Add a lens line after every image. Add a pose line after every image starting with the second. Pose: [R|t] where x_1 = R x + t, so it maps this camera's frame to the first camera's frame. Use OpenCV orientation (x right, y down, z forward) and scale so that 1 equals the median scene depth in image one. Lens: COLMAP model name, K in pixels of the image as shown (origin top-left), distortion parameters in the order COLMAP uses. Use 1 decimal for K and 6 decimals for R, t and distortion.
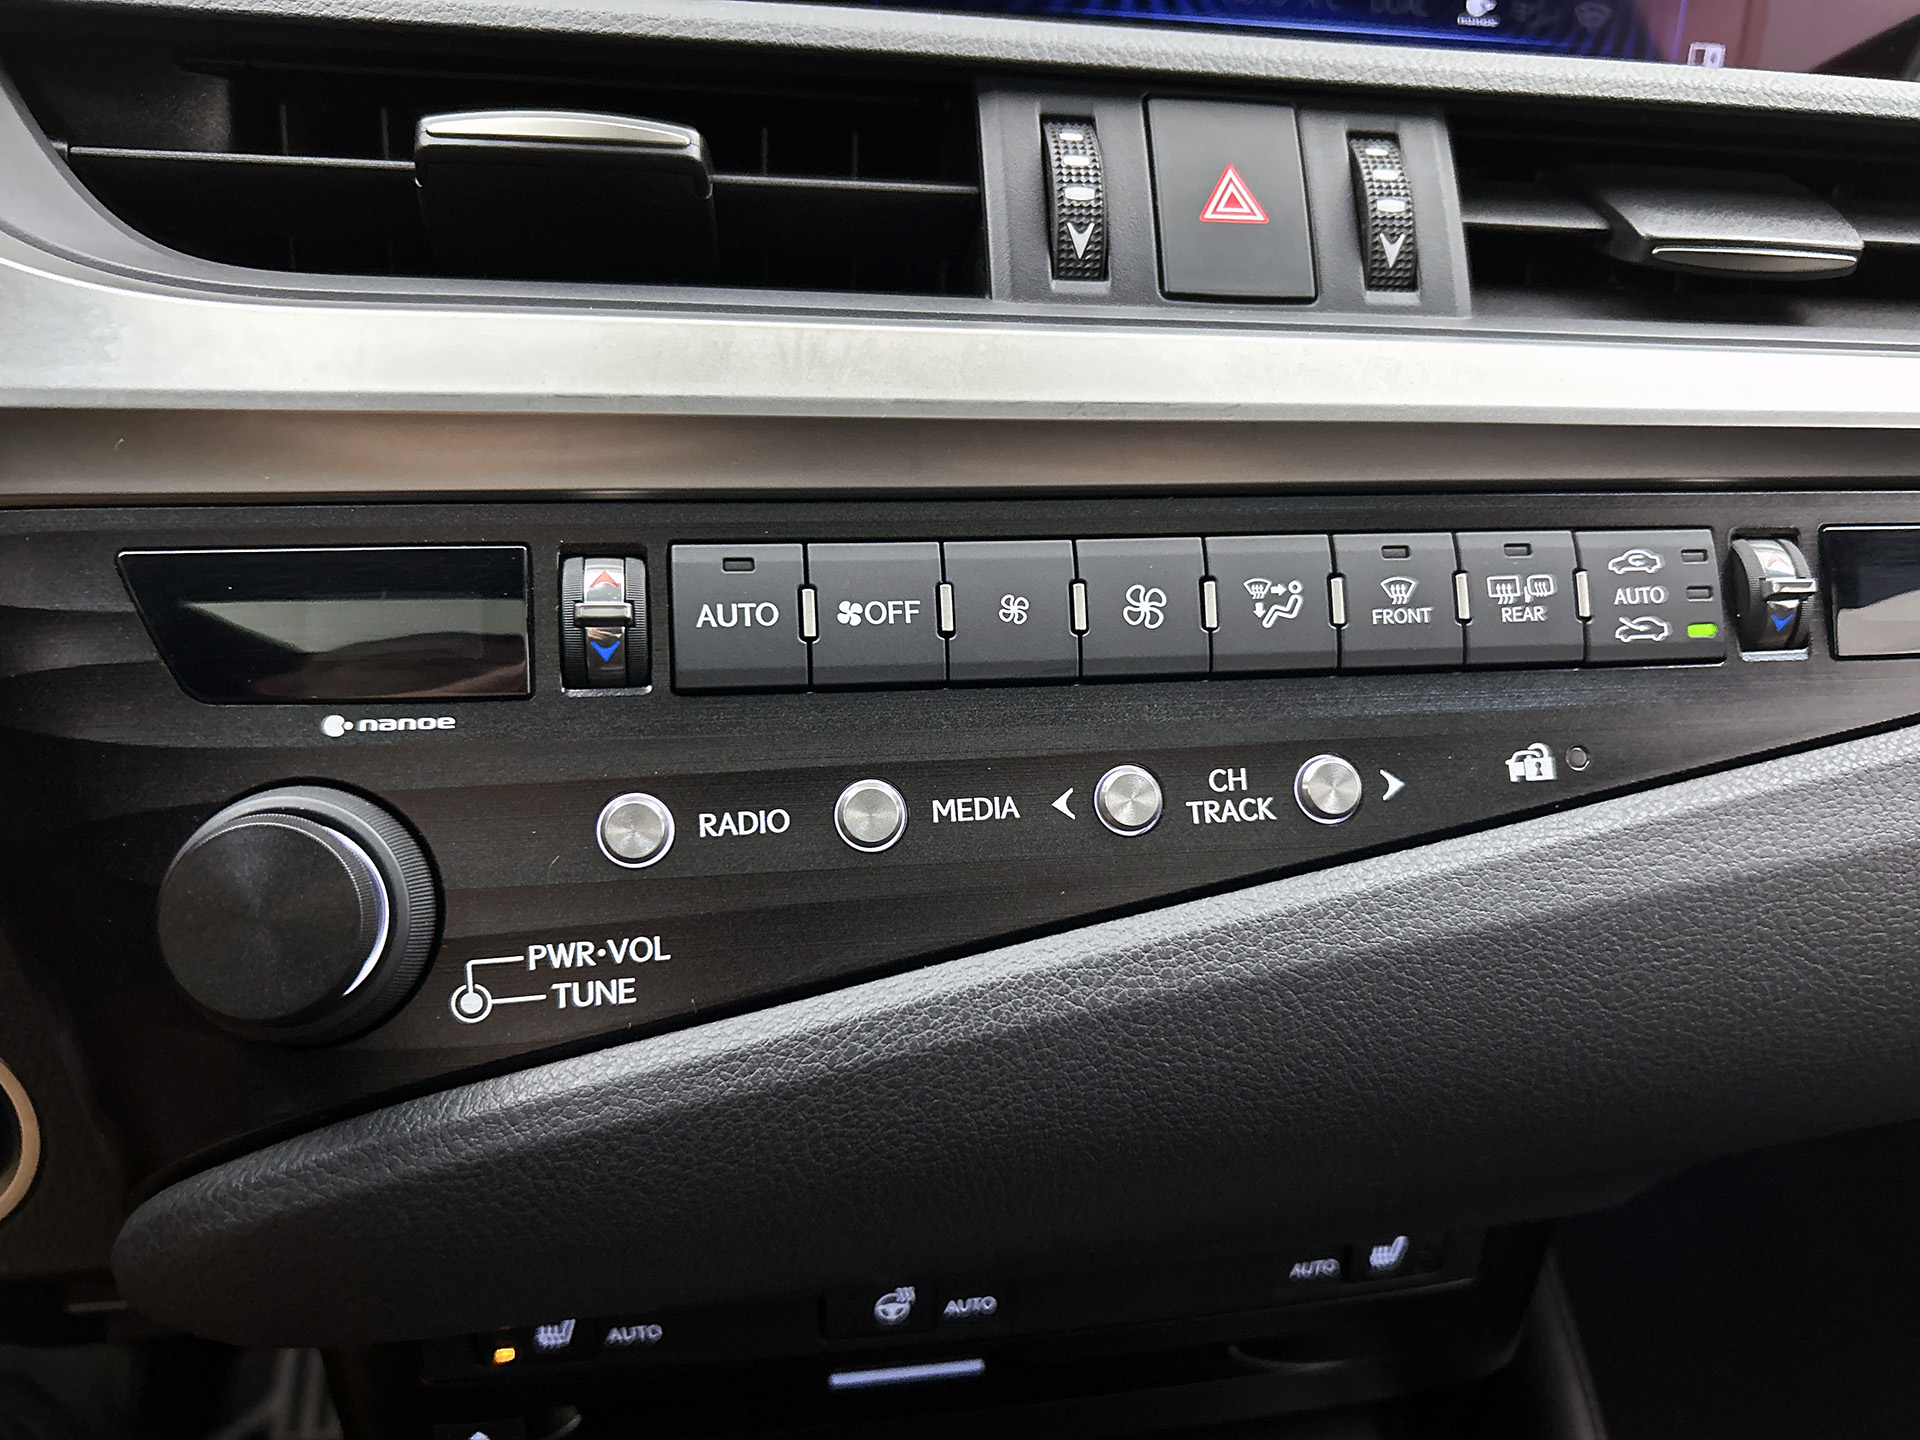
lens RADIAL K [[1540.0, 0, 986.7], [0, 1540.0, 718.5], [0, 0, 1]] dist [-0.004705, -0.011629]
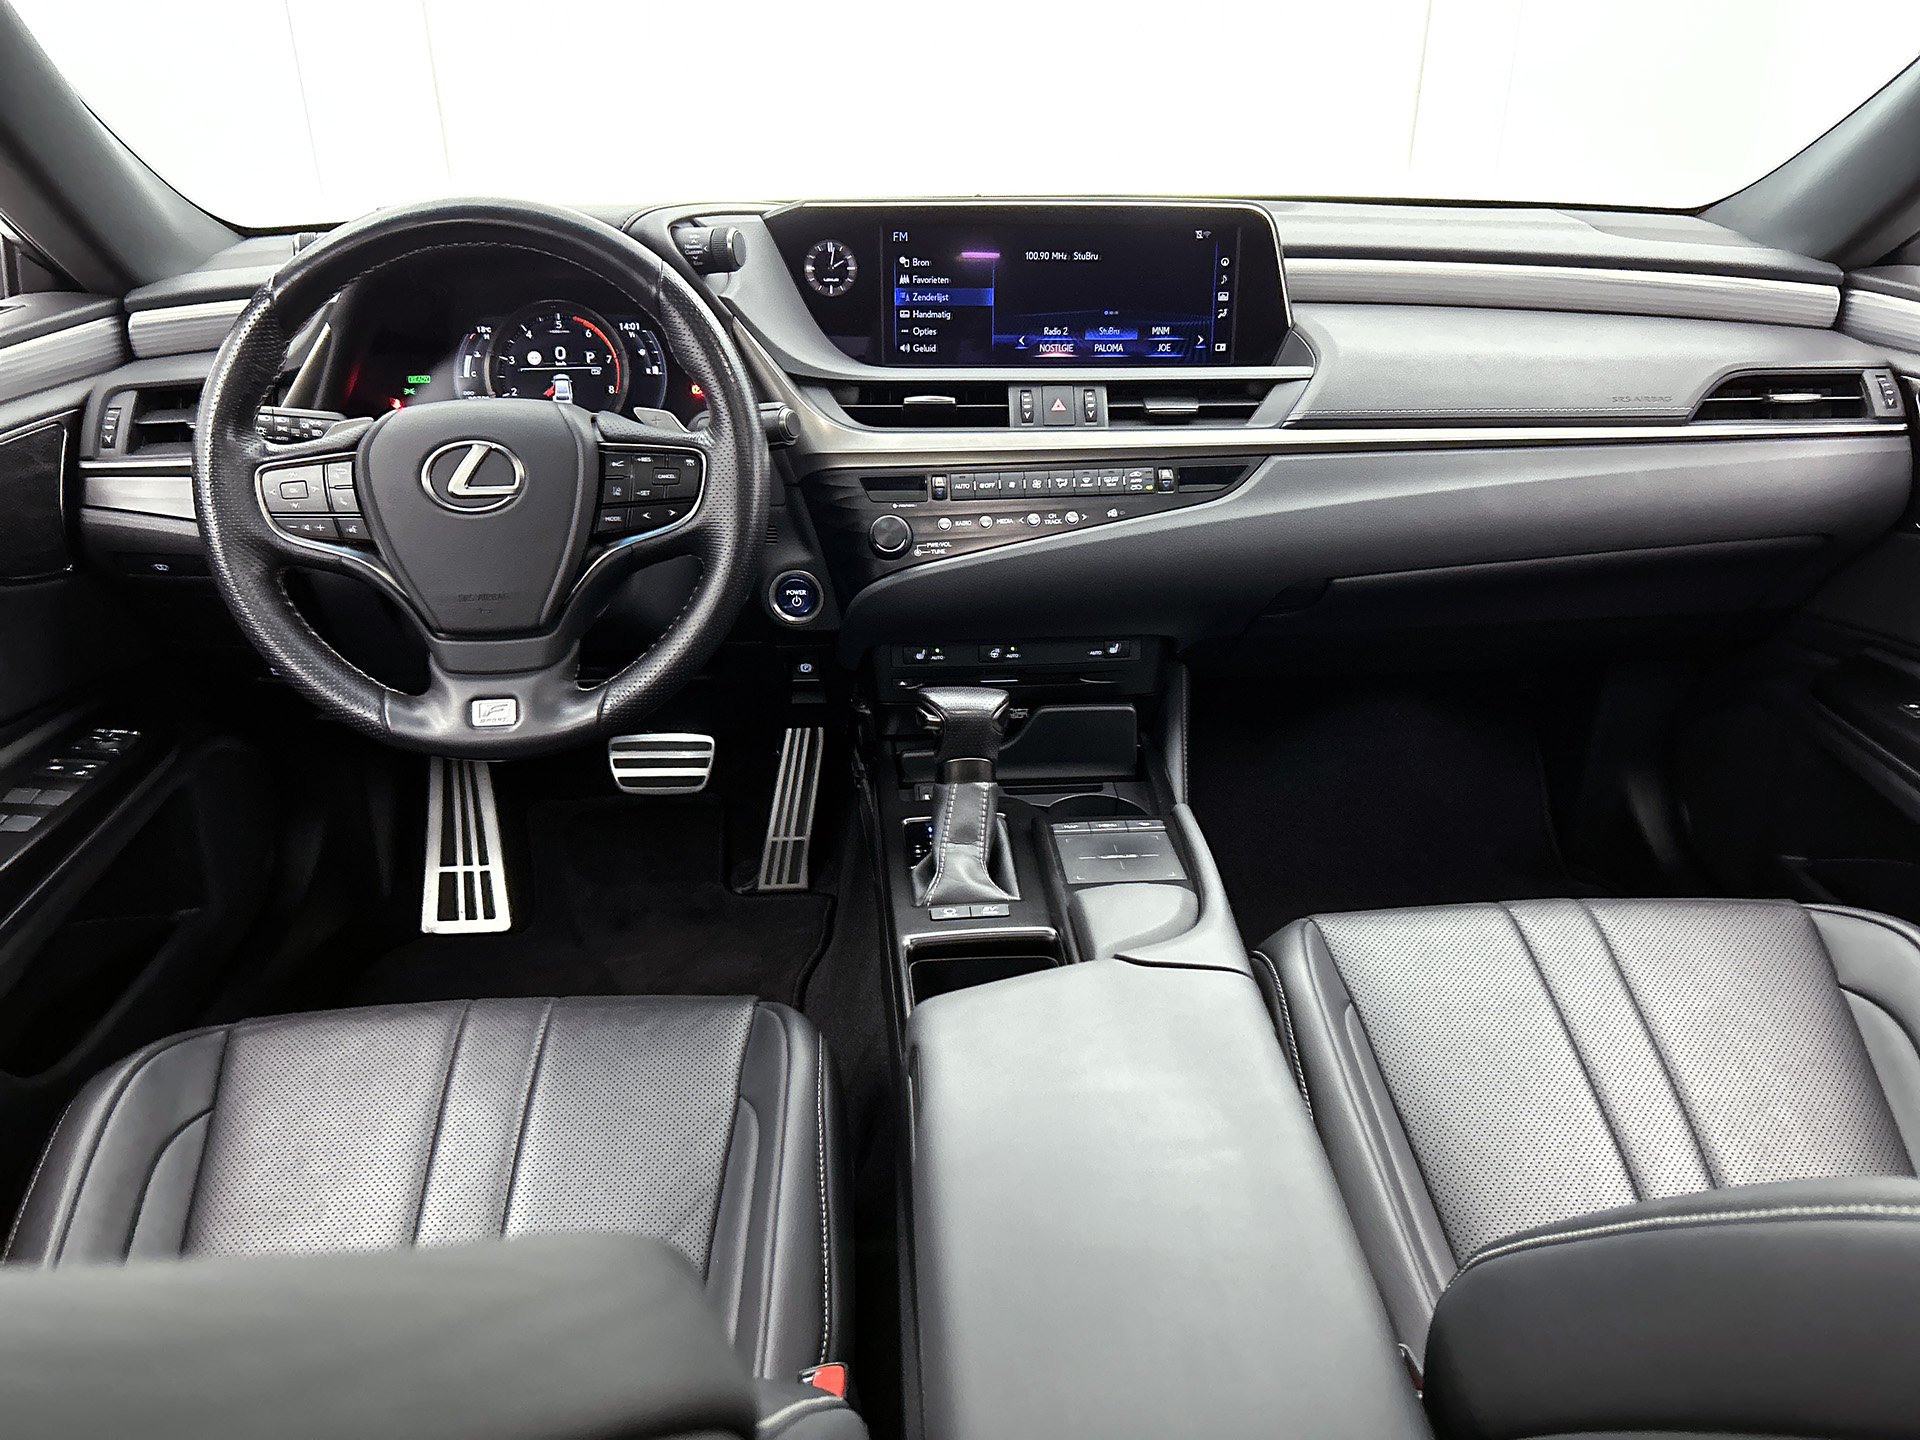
lens RADIAL K [[1445.4, 0, 960.0], [0, 1445.4, 720.0], [0, 0, 1]] dist [0.051900, -0.079305]
pose [[0.991835, -0.004259, -0.127459, 0.443073], [0.001909, 0.999826, -0.018550, 0.785444], [0.127515, 0.018155, 0.991670, -3.755706]]
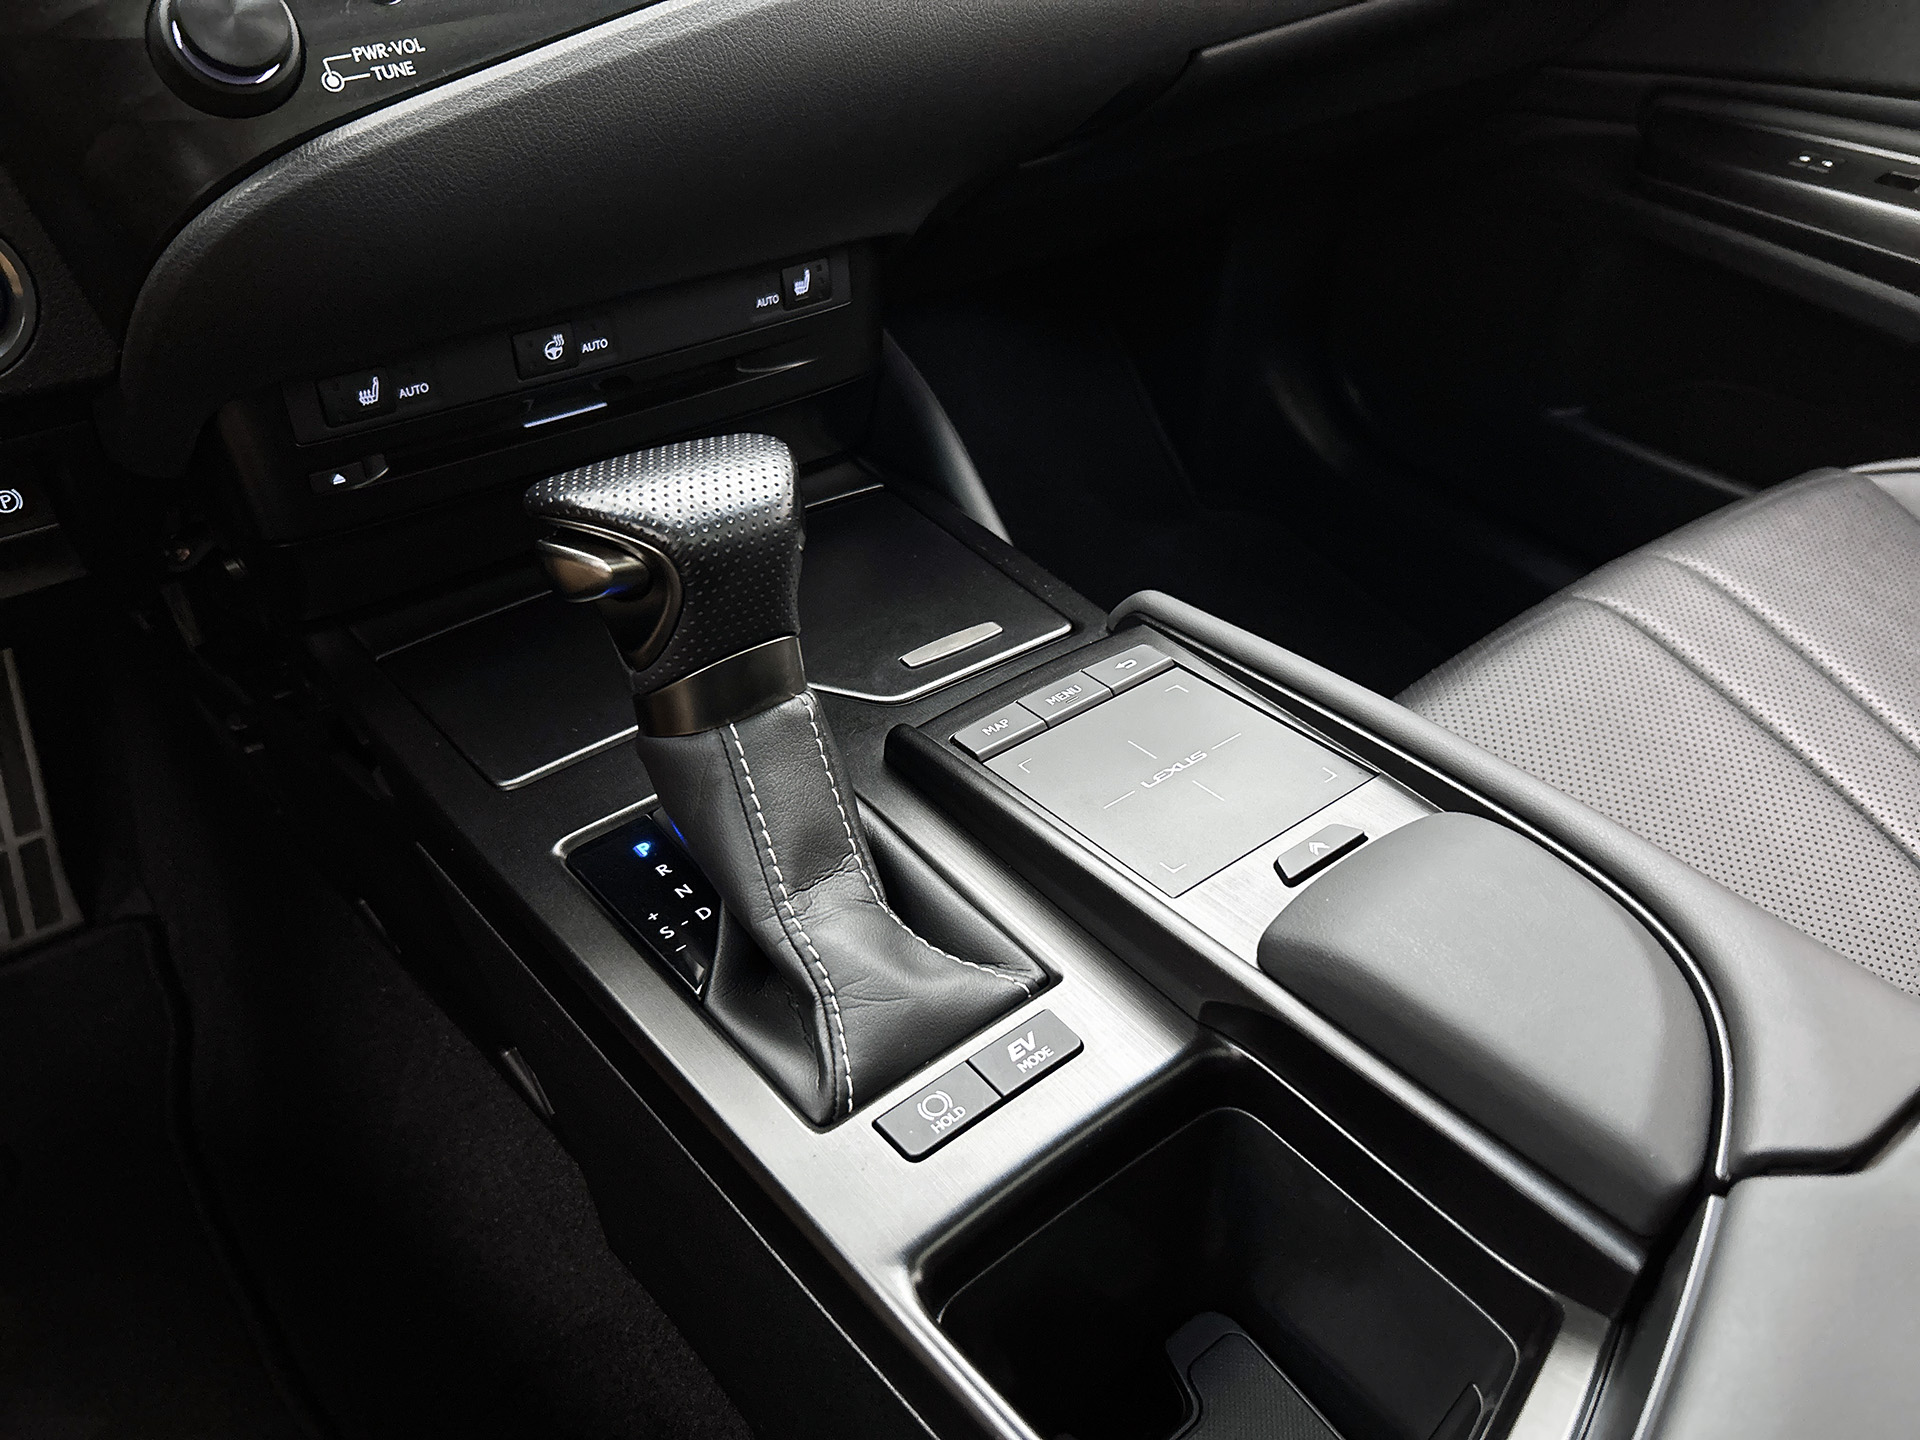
lens RADIAL K [[1502.8, 0, 993.9], [0, 1502.8, 720.6], [0, 0, 1]] dist [-0.002419, -0.002898]
pose [[0.872306, -0.312396, 0.376154, -0.484313], [0.220280, 0.937877, 0.268075, 0.522689], [-0.436531, -0.150984, 0.886930, -0.983598]]
